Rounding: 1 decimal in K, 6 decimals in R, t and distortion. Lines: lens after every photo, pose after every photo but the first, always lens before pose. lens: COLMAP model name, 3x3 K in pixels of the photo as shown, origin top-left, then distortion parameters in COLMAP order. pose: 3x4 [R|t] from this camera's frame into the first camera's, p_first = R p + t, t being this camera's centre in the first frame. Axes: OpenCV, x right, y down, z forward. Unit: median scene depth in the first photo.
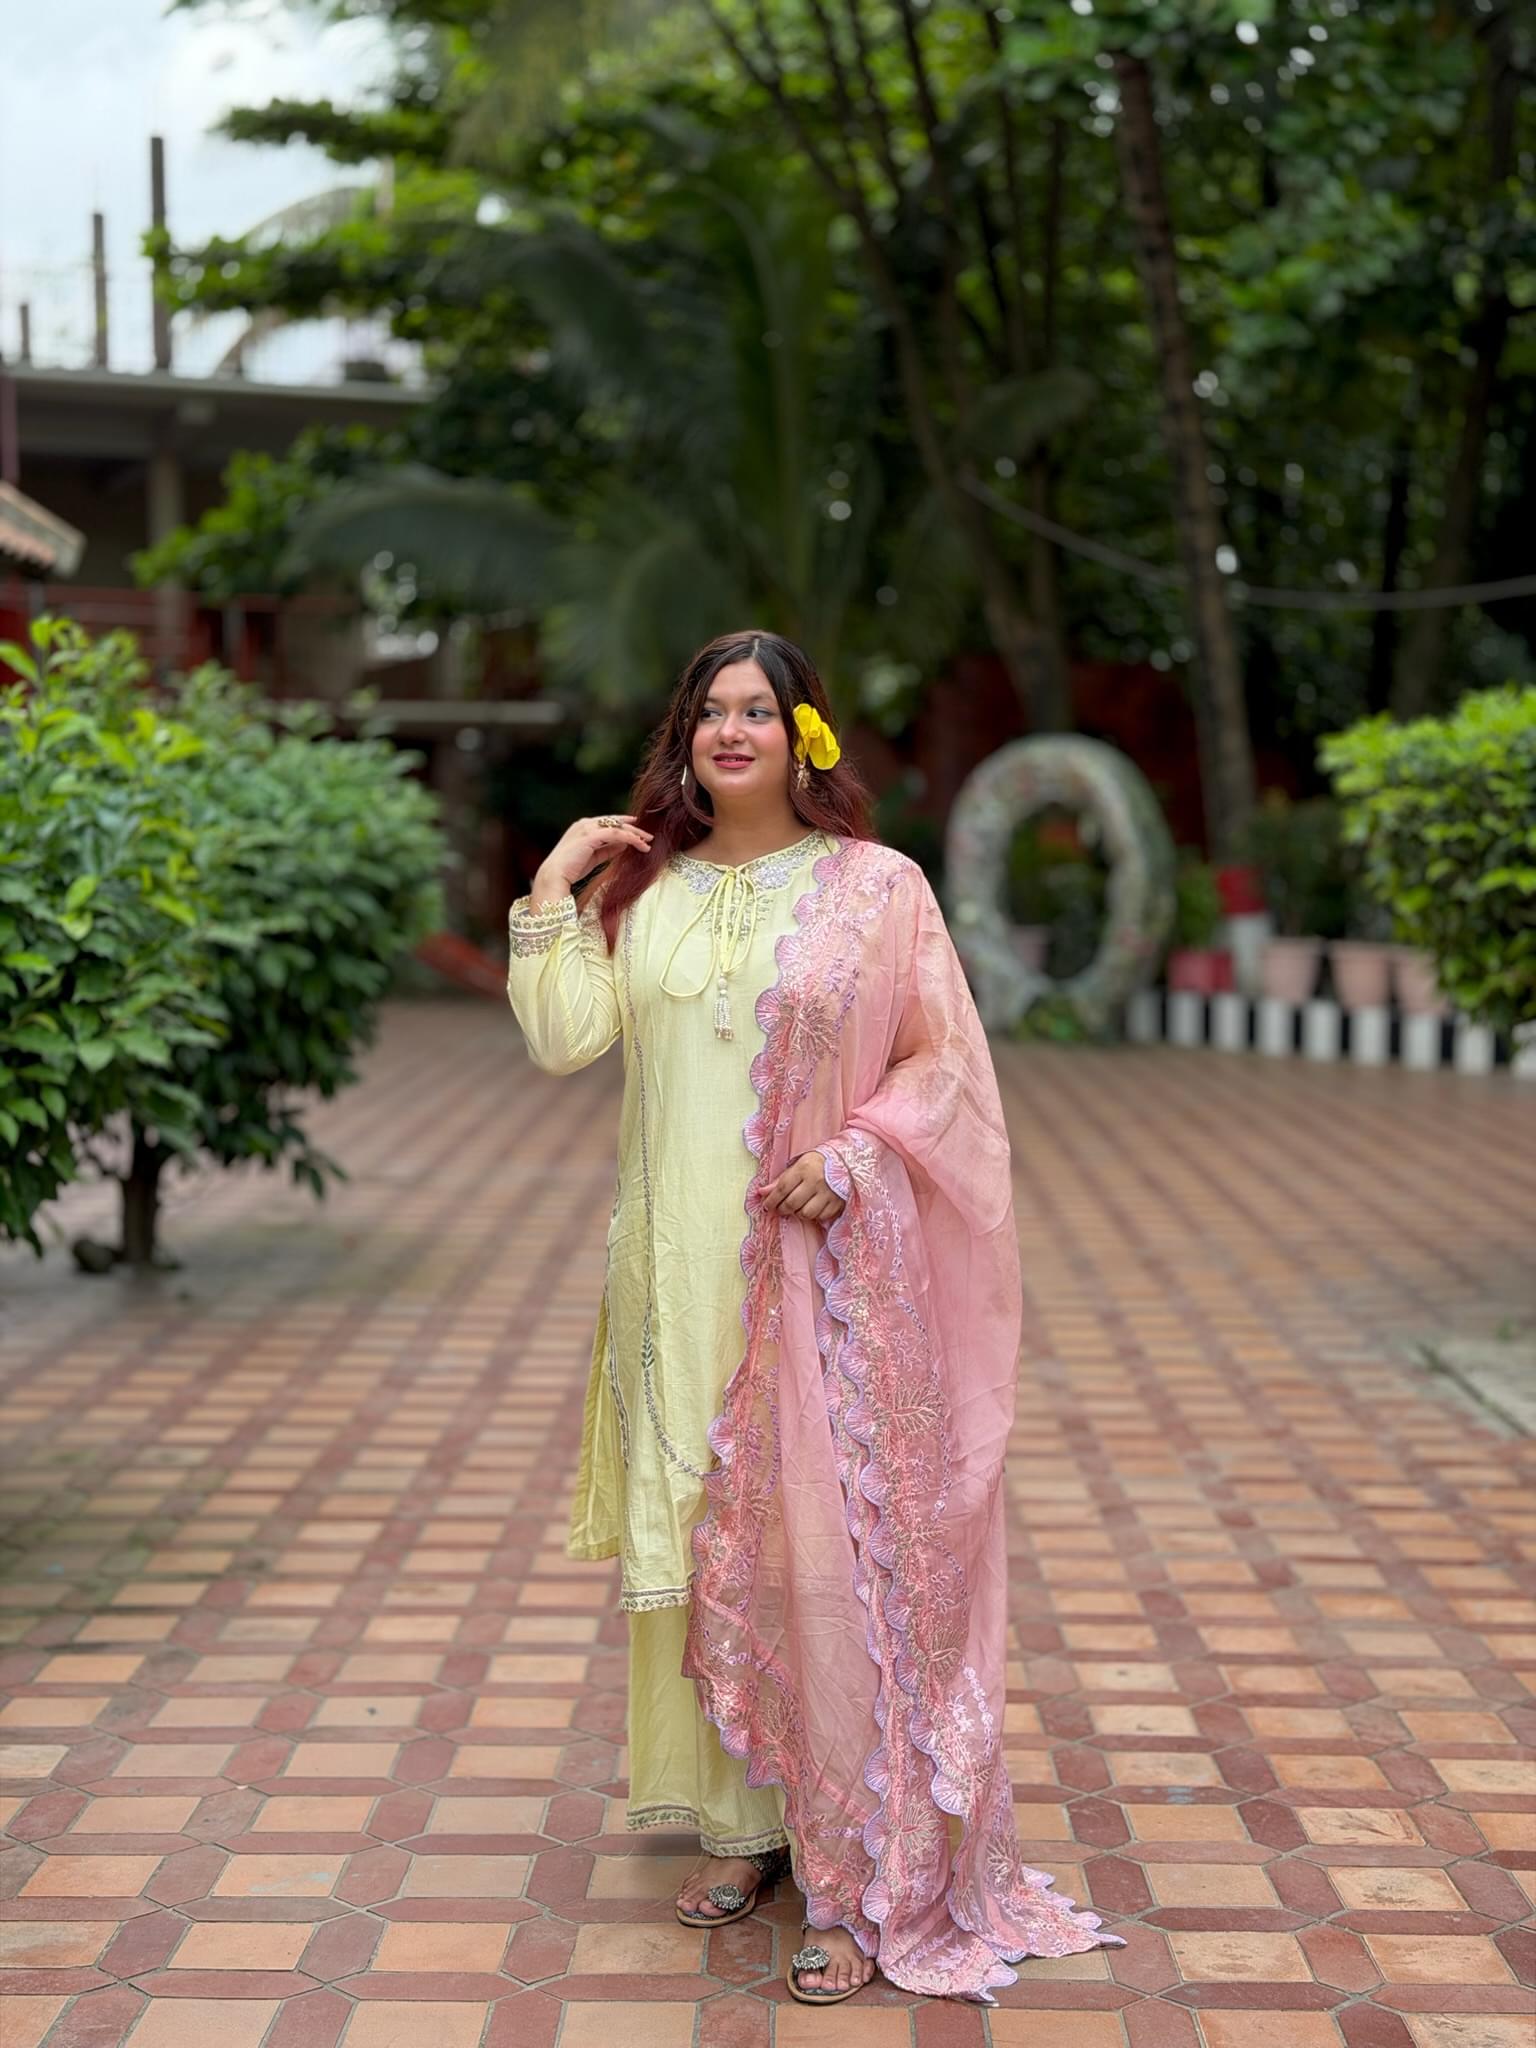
lens RADIAL K [[2872.7, 0, 777.9], [0, 2872.7, 1029.2], [0, 0, 1]] dist [0.188276, -0.450056]
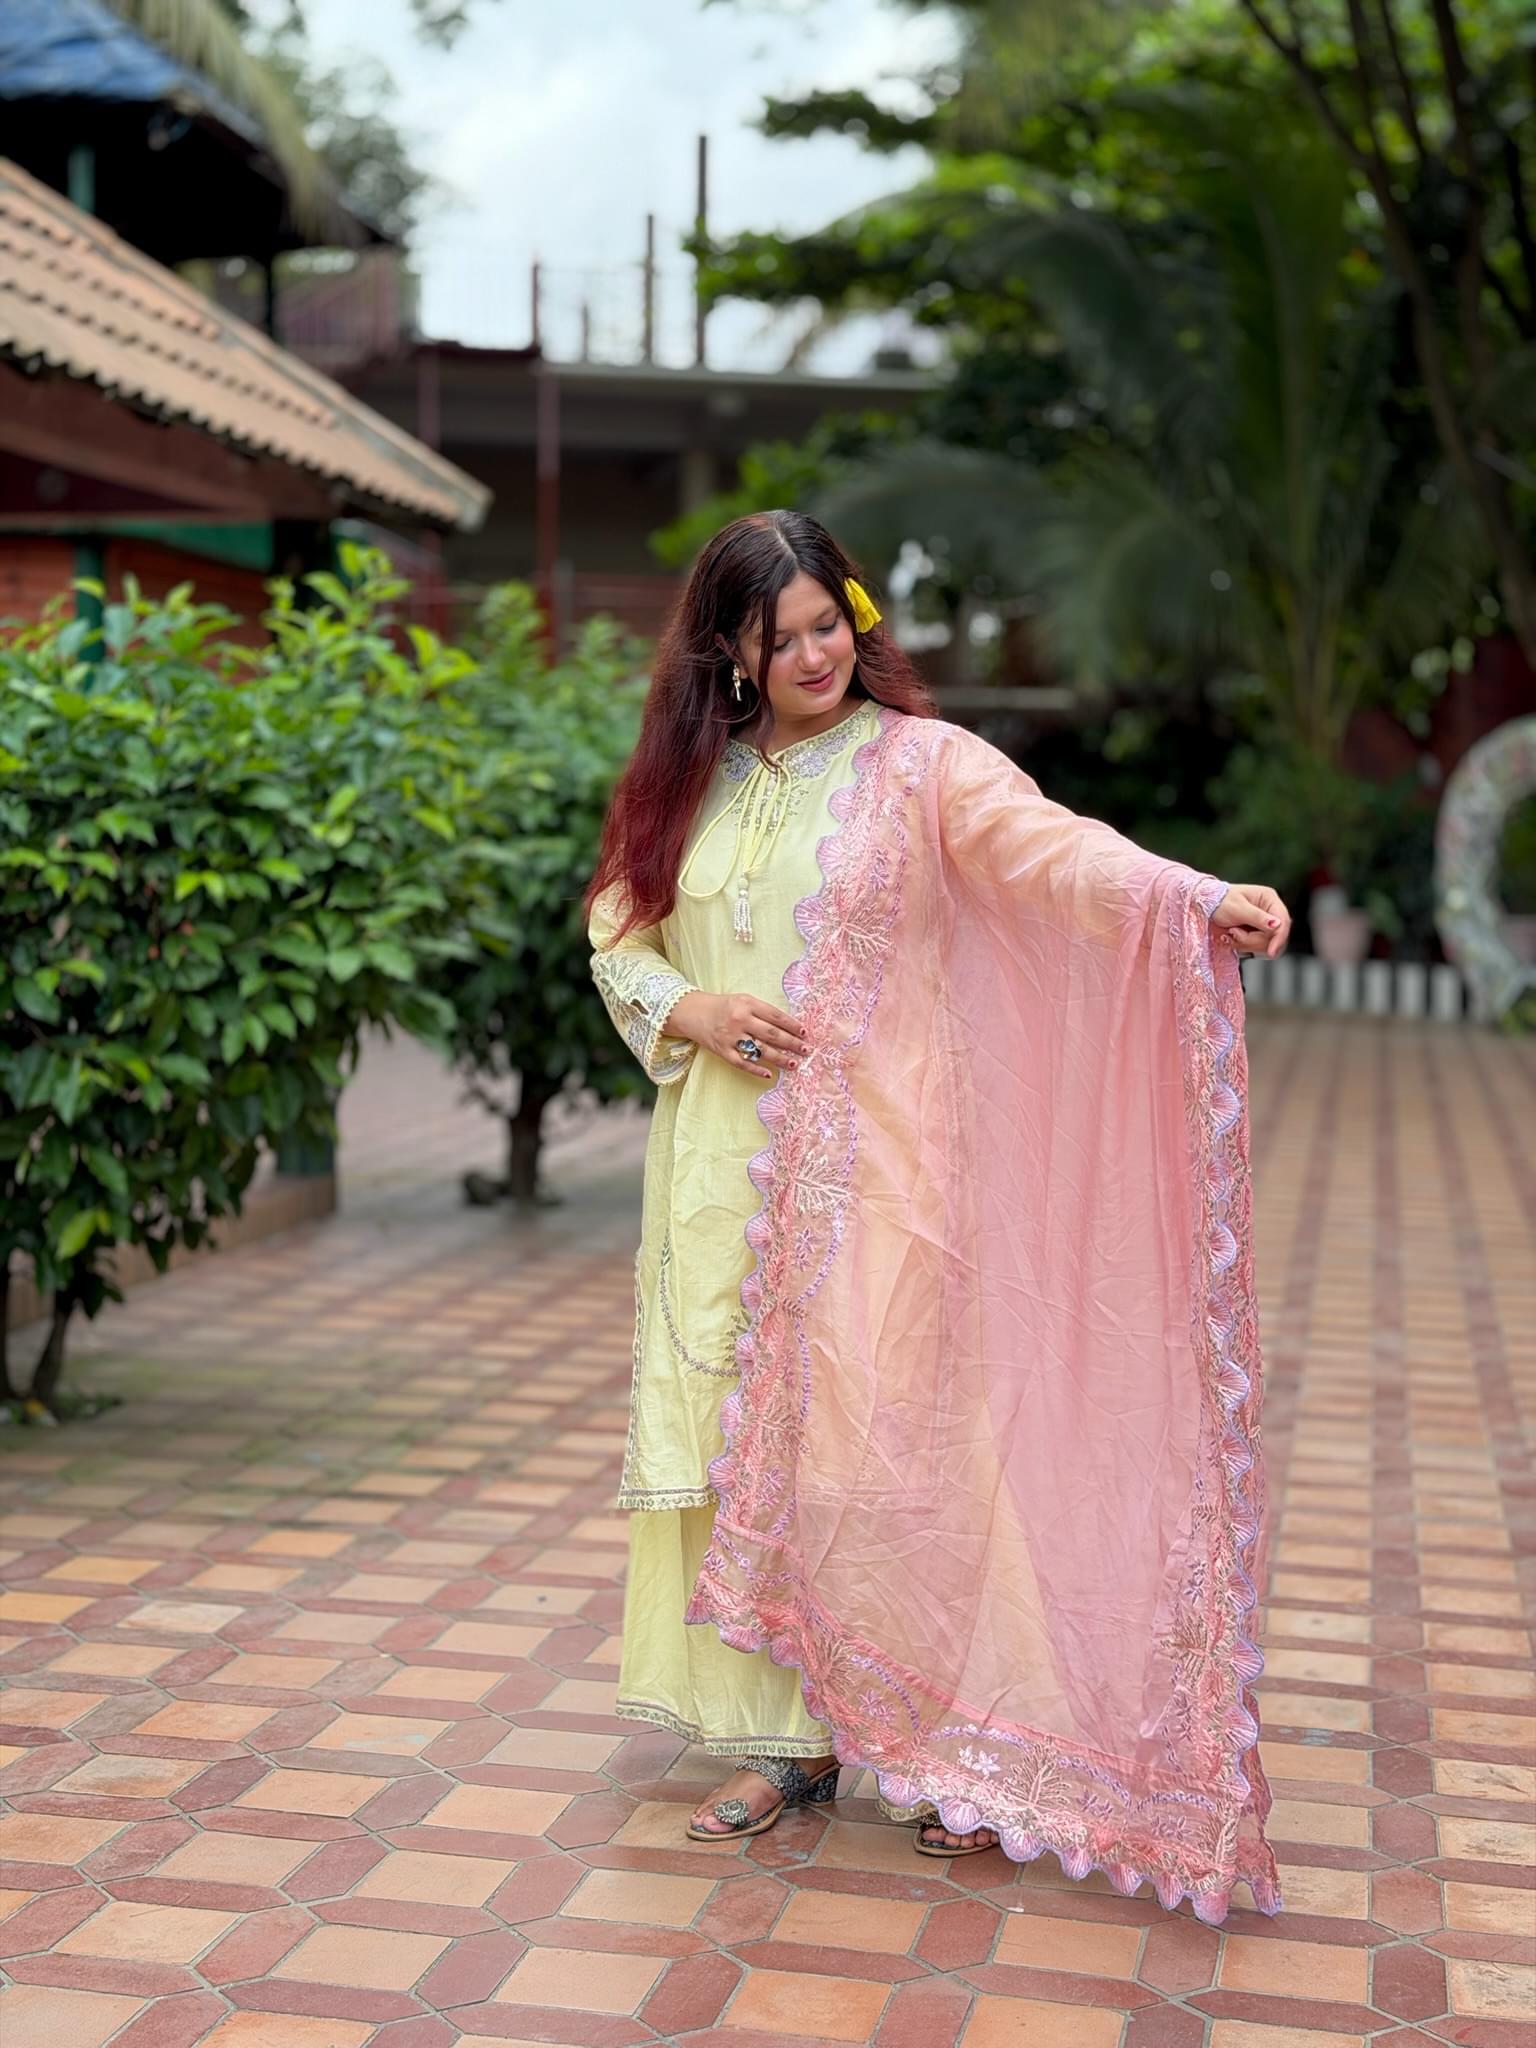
lens RADIAL K [[2872.7, 0, 777.9], [0, 2872.7, 1029.2], [0, 0, 1]] dist [0.188276, -0.450056]
pose [[0.980464, 0.030069, -0.194386, 0.100790], [-0.030171, 0.999542, 0.002433, 0.023296], [0.194370, 0.003479, 0.980922, 0.017038]]
